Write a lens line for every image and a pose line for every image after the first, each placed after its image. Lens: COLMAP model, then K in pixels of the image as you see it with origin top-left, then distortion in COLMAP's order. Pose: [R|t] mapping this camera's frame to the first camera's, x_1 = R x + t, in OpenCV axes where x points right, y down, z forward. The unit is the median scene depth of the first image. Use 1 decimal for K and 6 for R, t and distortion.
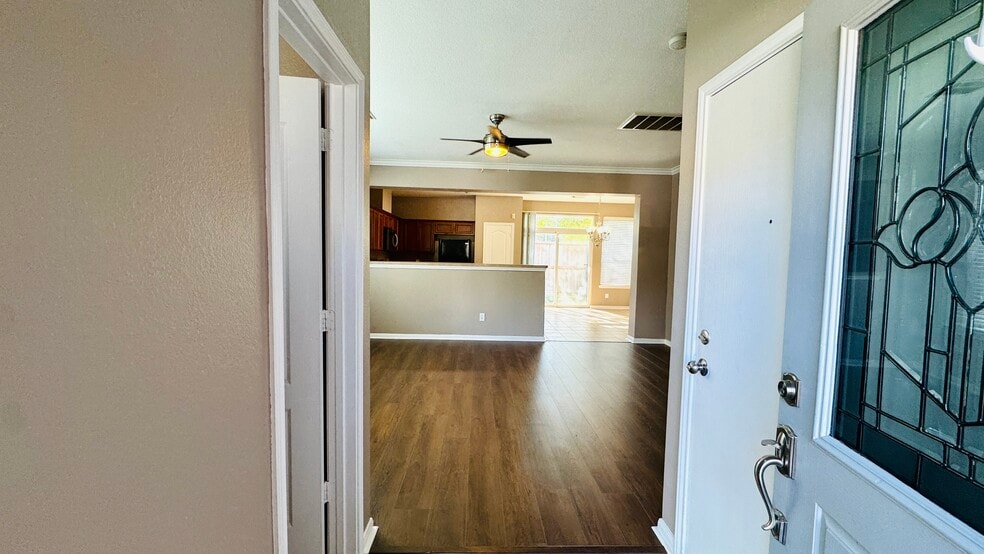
lens RADIAL K [[393.3, 0, 493.4], [0, 393.3, 275.9], [0, 0, 1]] dist [-0.001030, -0.000079]
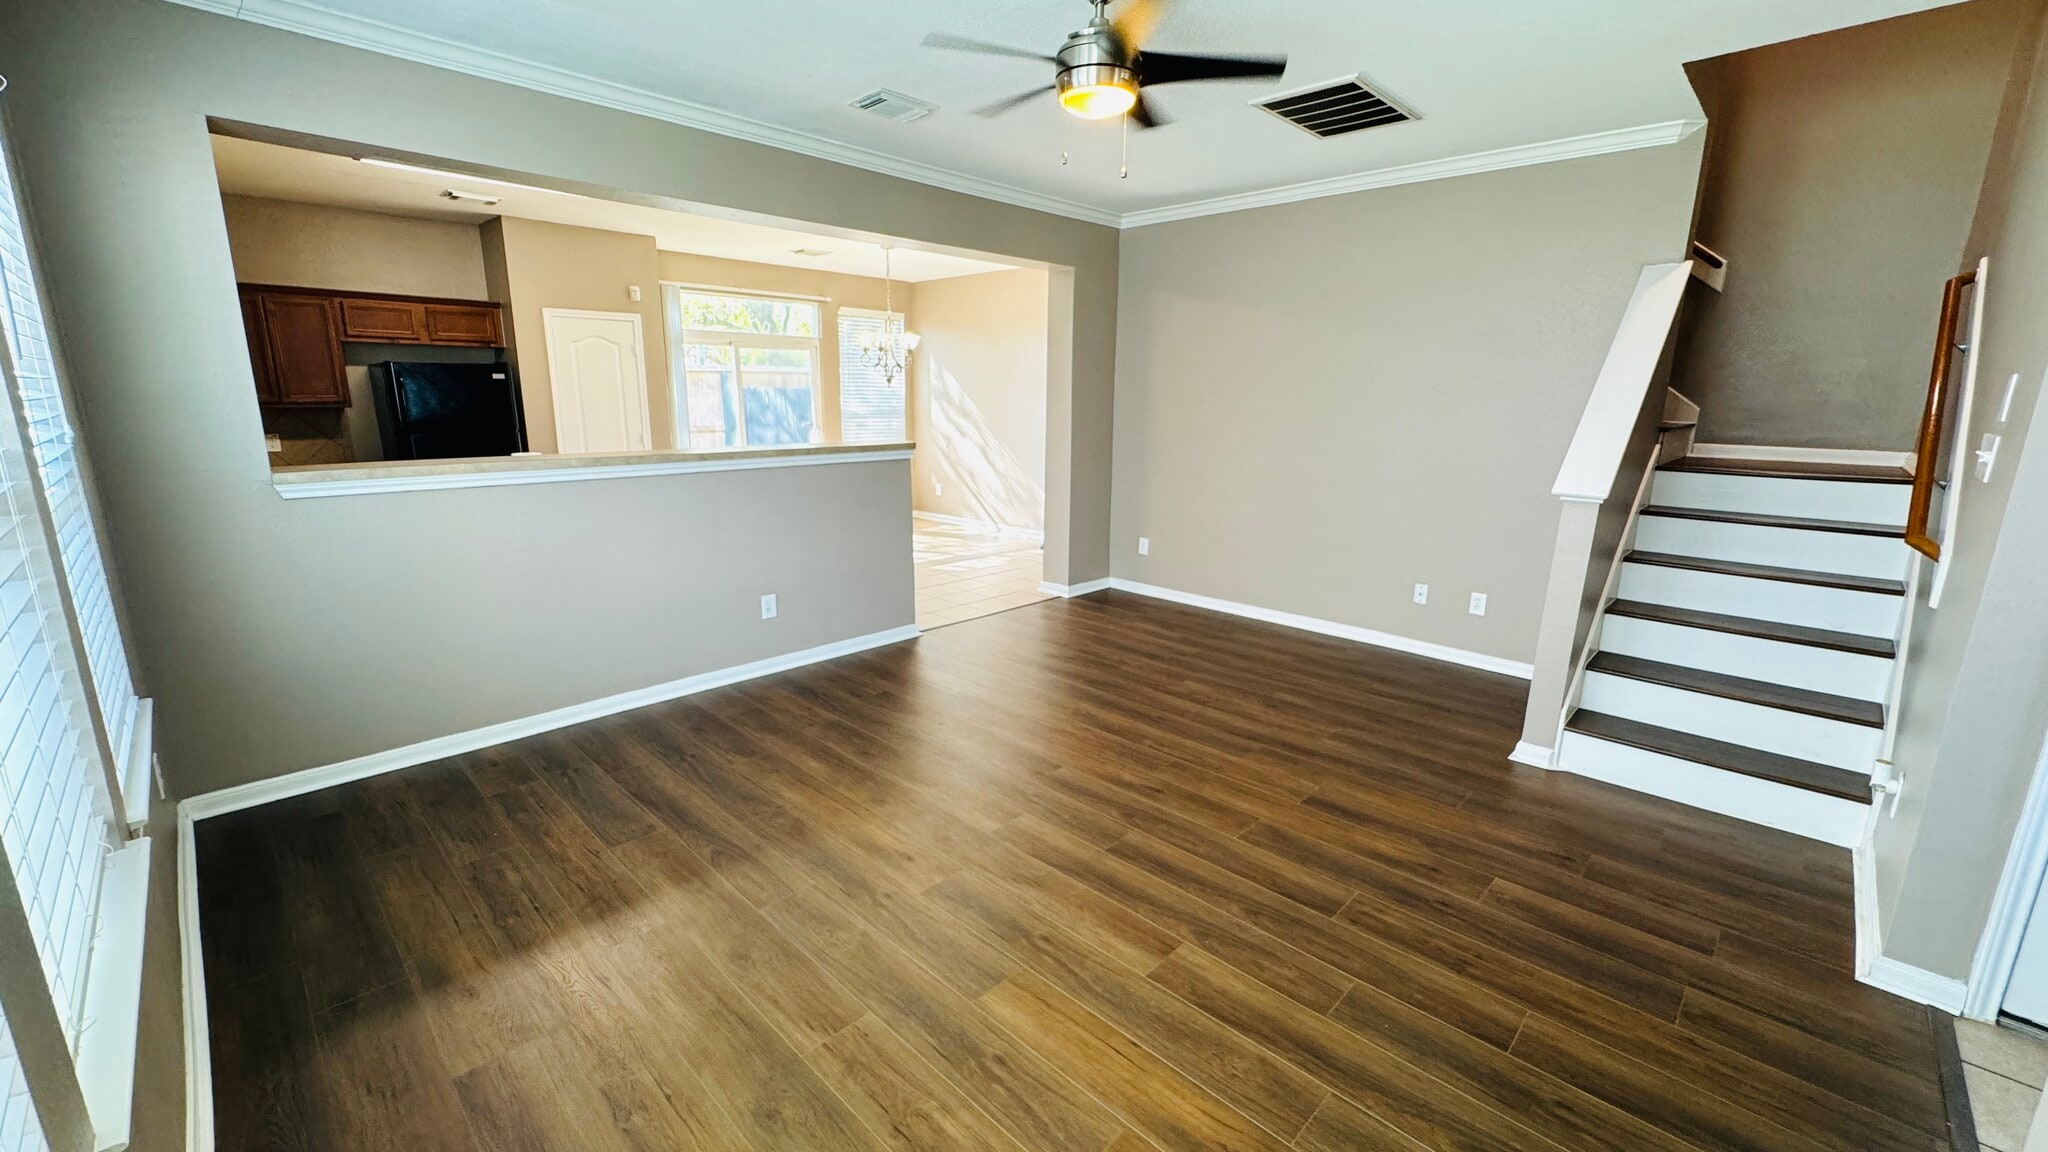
lens RADIAL K [[818.6, 0, 1026.9], [0, 818.6, 573.7], [0, 0, 1]] dist [-0.001030, -0.000079]
pose [[0.732728, -0.166978, 0.659718, -0.322977], [0.048144, 0.979720, 0.194500, -0.050370], [-0.678817, -0.110755, 0.725907, 0.323457]]
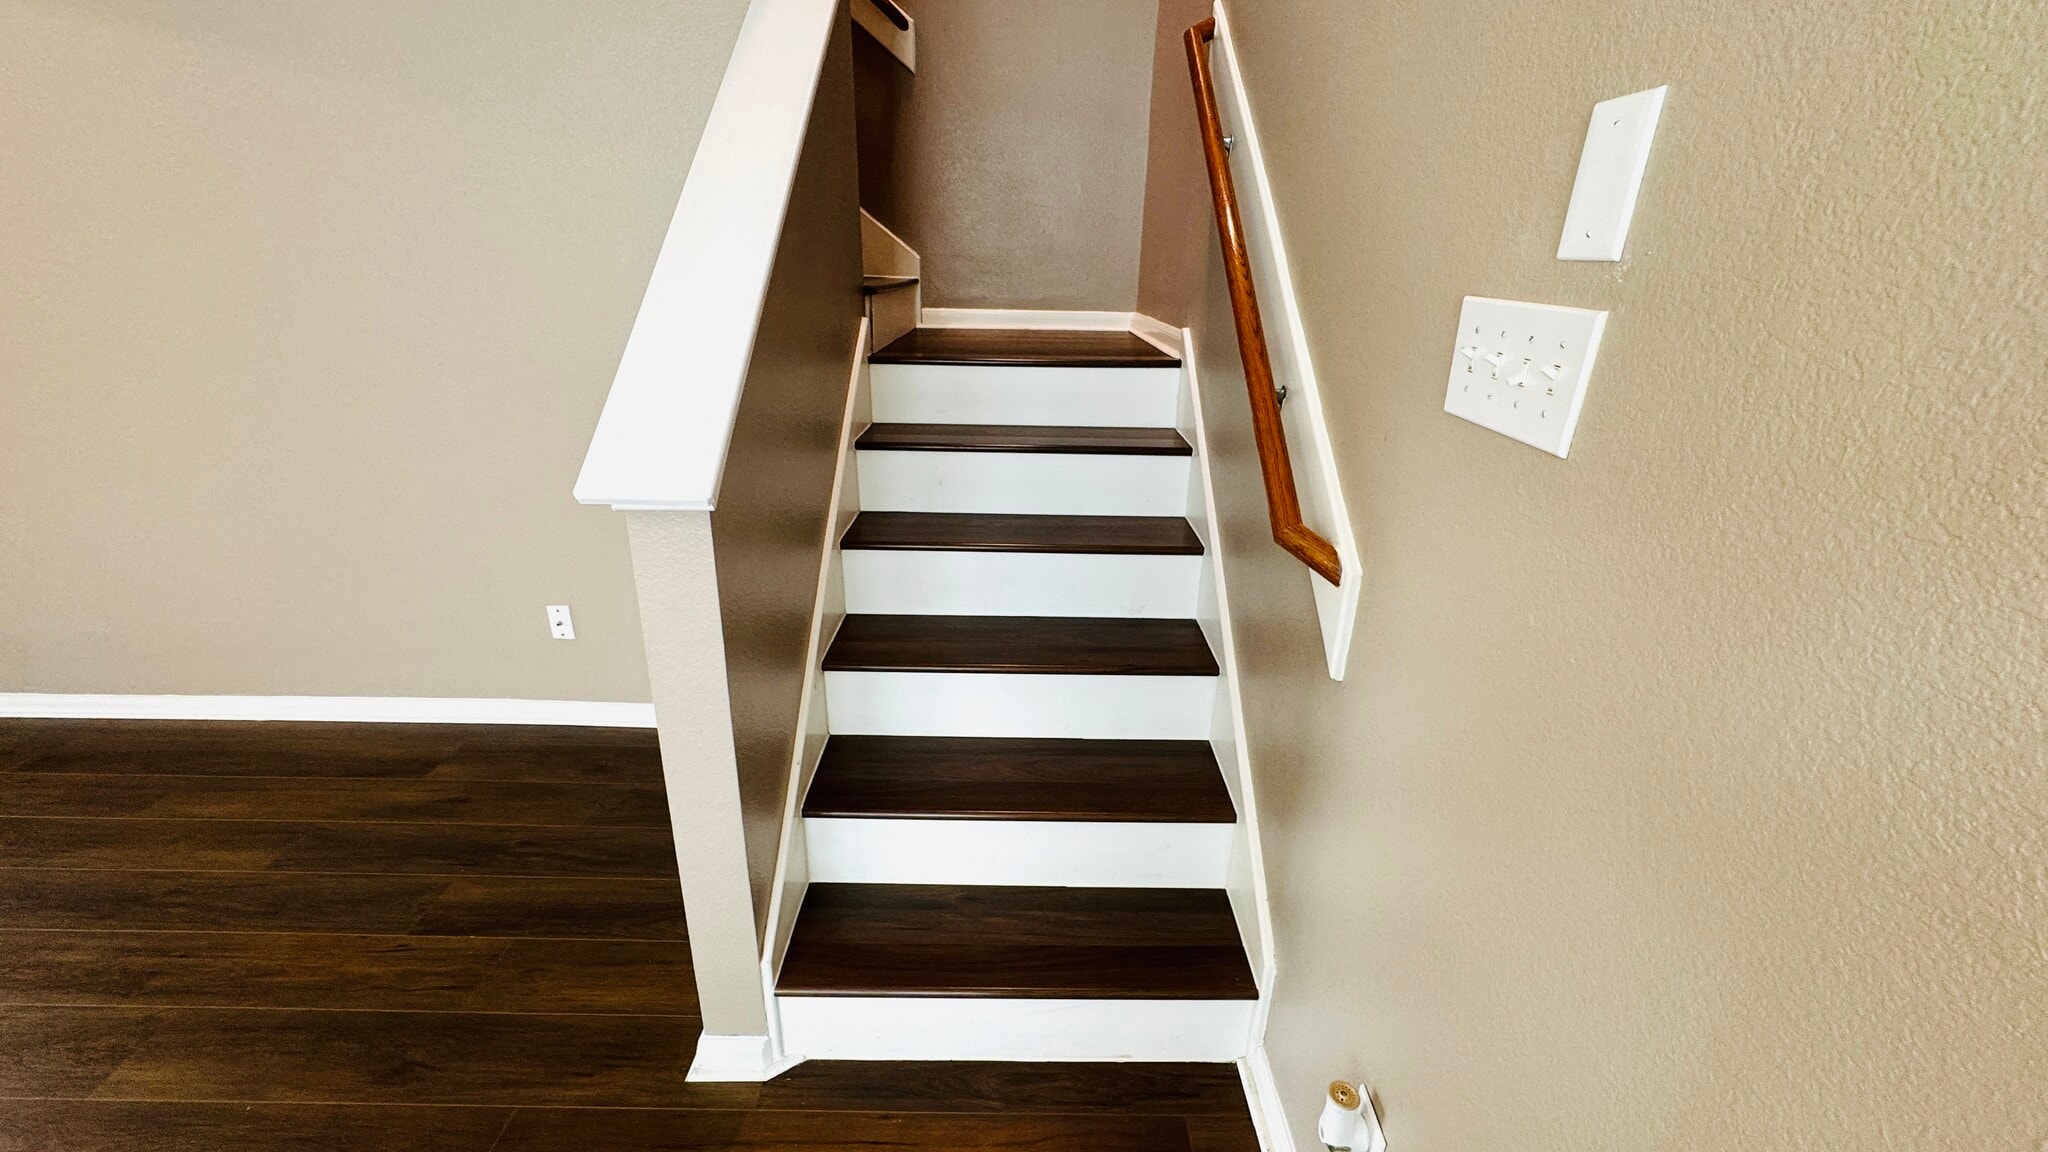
lens RADIAL K [[818.6, 0, 1026.9], [0, 818.6, 573.7], [0, 0, 1]] dist [-0.001030, -0.000079]
pose [[0.049257, -0.385330, 0.921463, 0.094666], [0.043966, 0.922525, 0.383424, -0.033012], [-0.997818, 0.021626, 0.062382, 0.370108]]
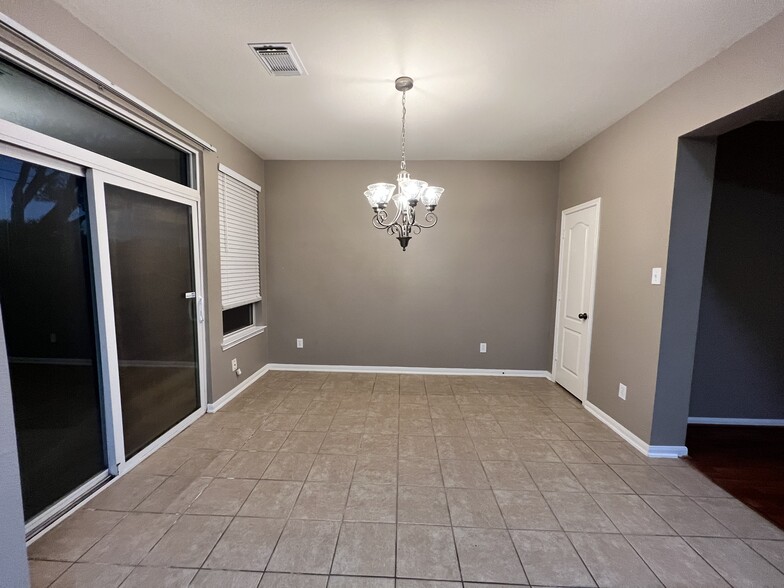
lens RADIAL K [[312.4, 0, 390.7], [0, 312.4, 292.7], [0, 0, 1]] dist [-0.000611, 0.000158]
pose [[0.085366, -0.119309, 0.989180, -0.008804], [0.046027, 0.992217, 0.115703, -0.088893], [-0.995286, 0.035652, 0.090193, 1.349361]]
